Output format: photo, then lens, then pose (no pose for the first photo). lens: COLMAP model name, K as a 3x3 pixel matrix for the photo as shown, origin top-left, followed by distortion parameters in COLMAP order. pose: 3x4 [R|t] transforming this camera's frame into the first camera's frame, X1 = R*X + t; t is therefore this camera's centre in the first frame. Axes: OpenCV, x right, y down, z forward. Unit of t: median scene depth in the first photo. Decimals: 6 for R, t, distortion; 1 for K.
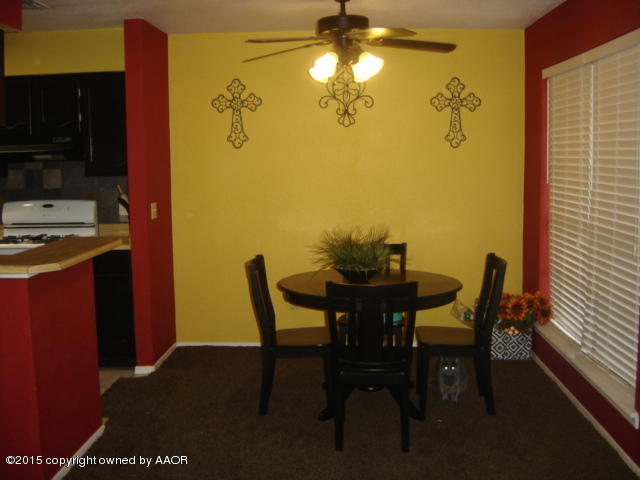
lens RADIAL K [[699.1, 0, 320.1], [0, 699.1, 240.9], [0, 0, 1]] dist [-0.145697, 0.000000]
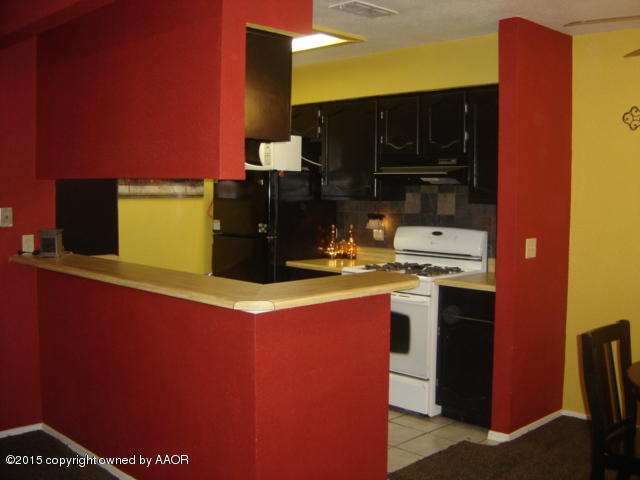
lens RADIAL K [[699.1, 0, 320.1], [0, 699.1, 237.9], [0, 0, 1]] dist [-0.145697, 0.000000]
pose [[0.729667, 0.065494, -0.680659, 0.124603], [-0.097159, 0.995234, -0.008391, -0.022451], [0.676865, 0.072255, 0.732552, 0.210979]]
